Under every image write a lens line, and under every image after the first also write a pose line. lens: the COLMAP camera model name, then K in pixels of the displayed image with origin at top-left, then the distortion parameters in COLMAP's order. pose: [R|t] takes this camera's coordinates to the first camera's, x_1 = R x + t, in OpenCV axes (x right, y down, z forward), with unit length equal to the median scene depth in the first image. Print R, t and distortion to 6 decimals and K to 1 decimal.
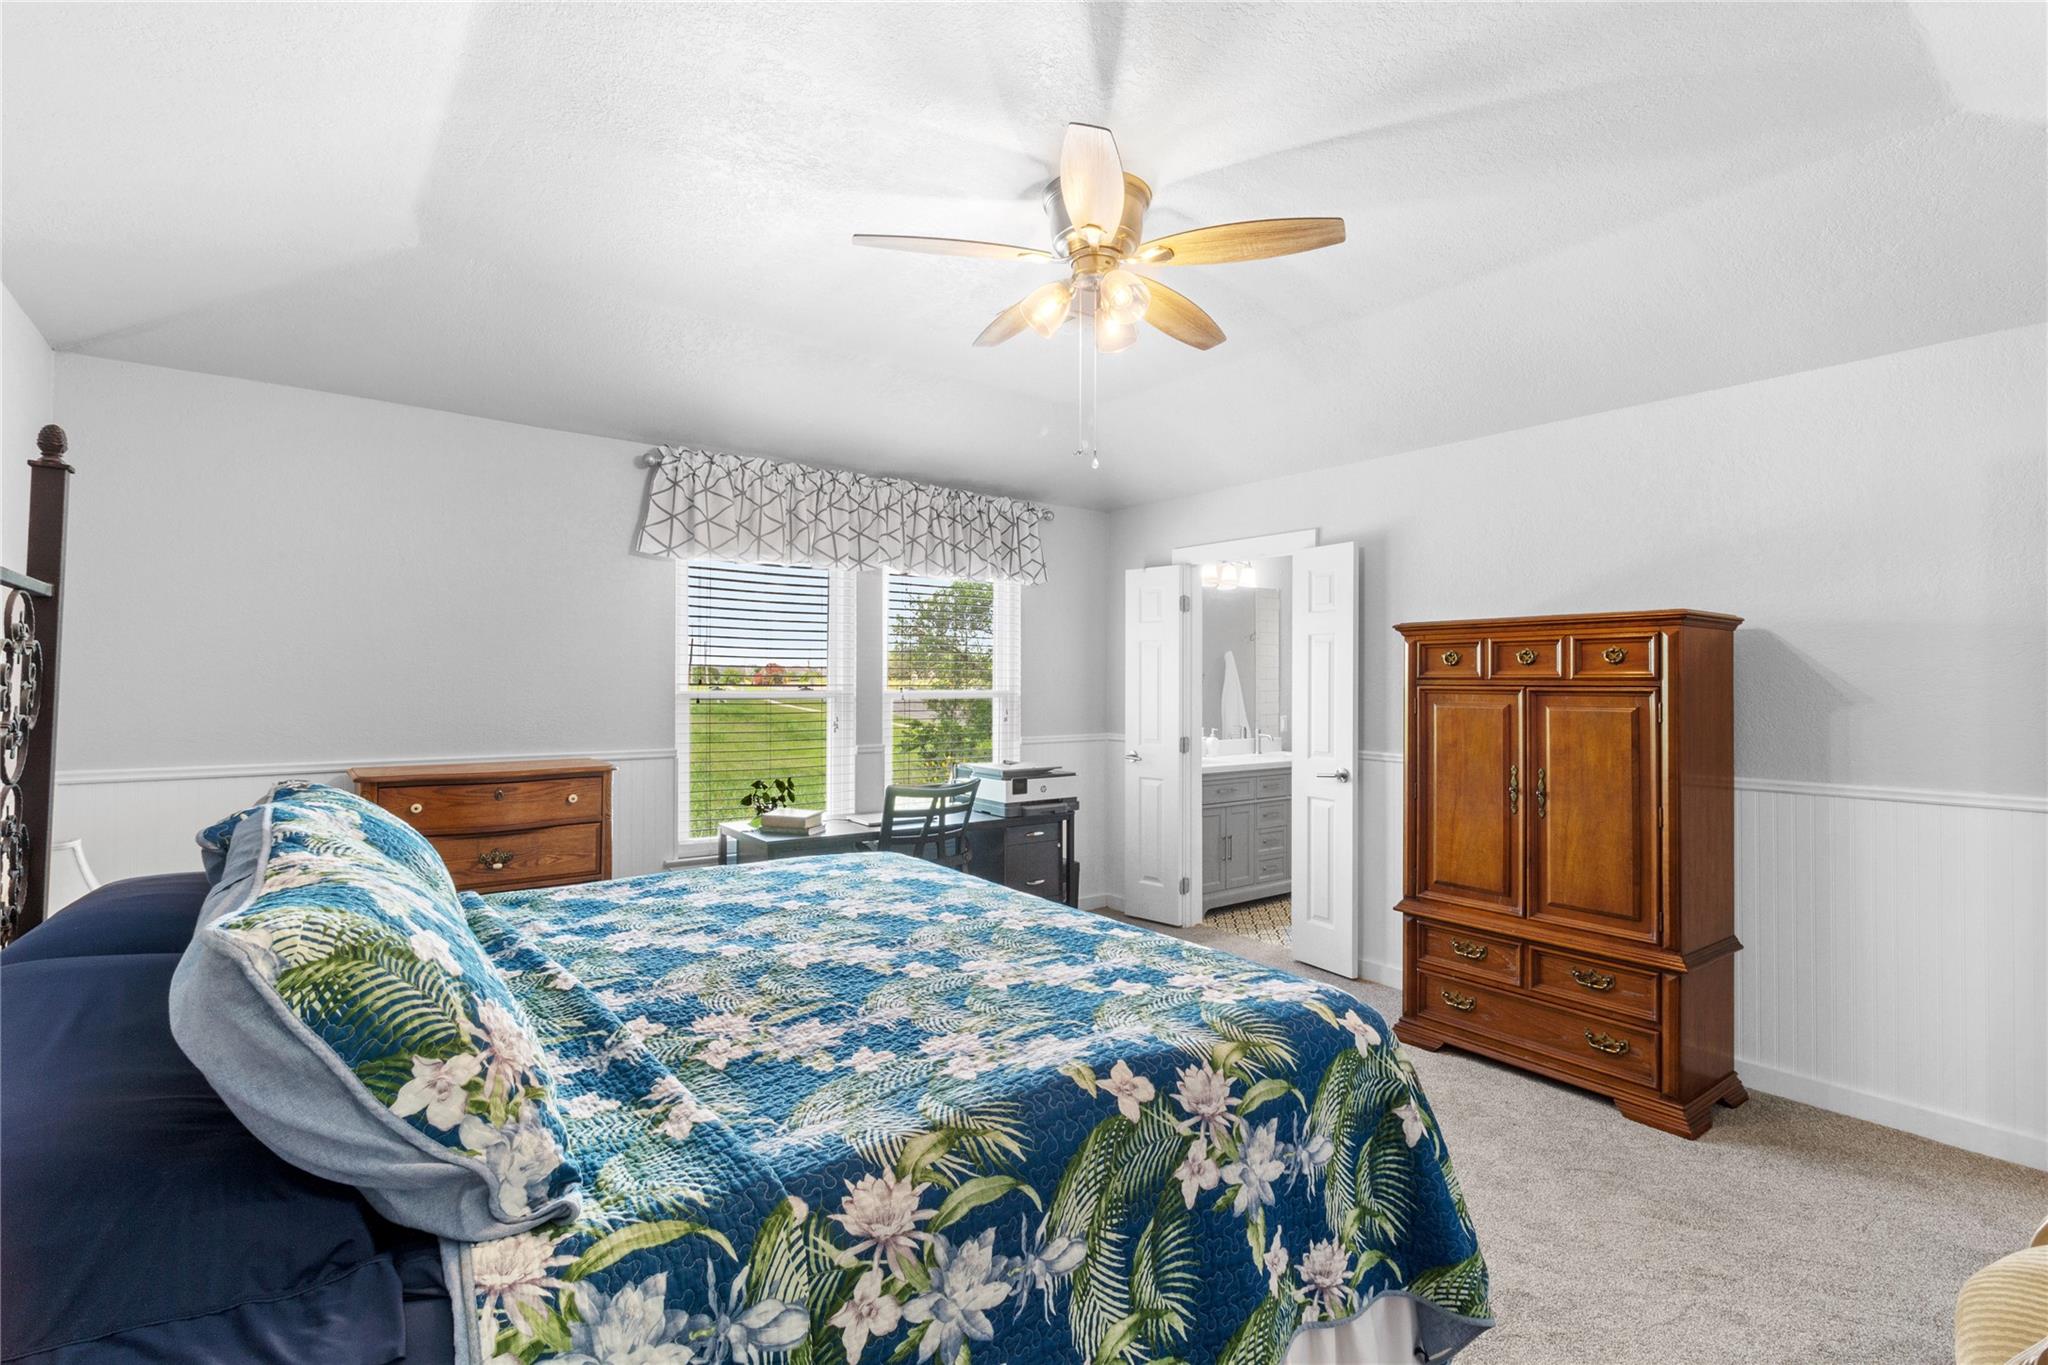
lens RADIAL K [[957.1, 0, 1029.0], [0, 957.1, 671.8], [0, 0, 1]] dist [-0.001305, -0.000457]
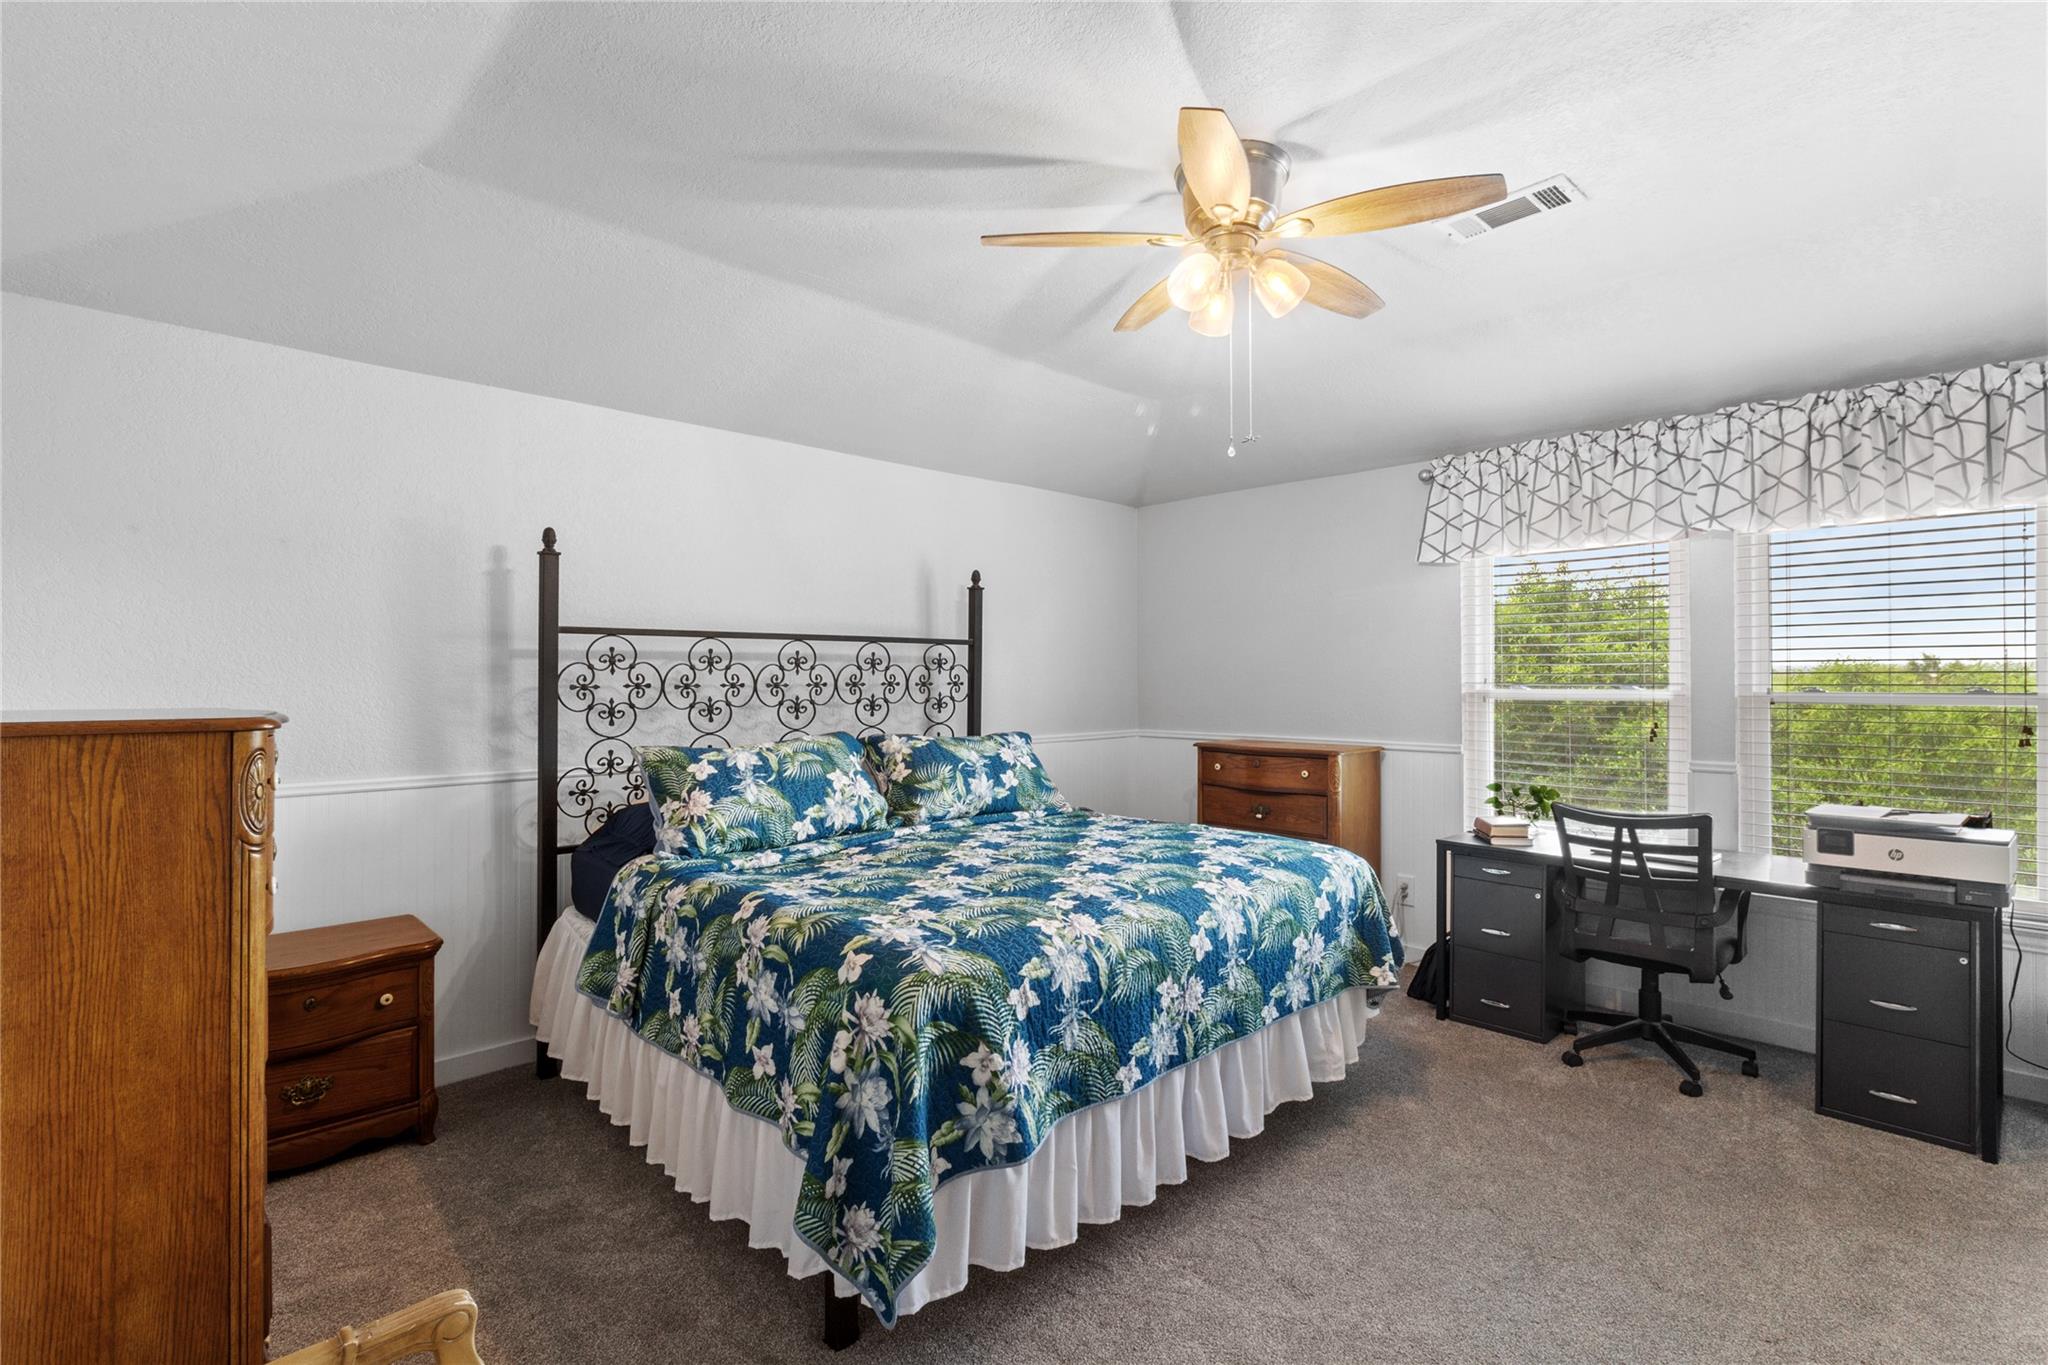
lens RADIAL K [[957.1, 0, 1034.5], [0, 957.1, 685.1], [0, 0, 1]] dist [-0.001305, -0.000457]
pose [[0.096930, 0.001238, -0.995290, 0.634394], [0.013378, 0.999907, 0.002546, 0.006674], [0.995201, -0.013562, 0.096905, 0.448843]]
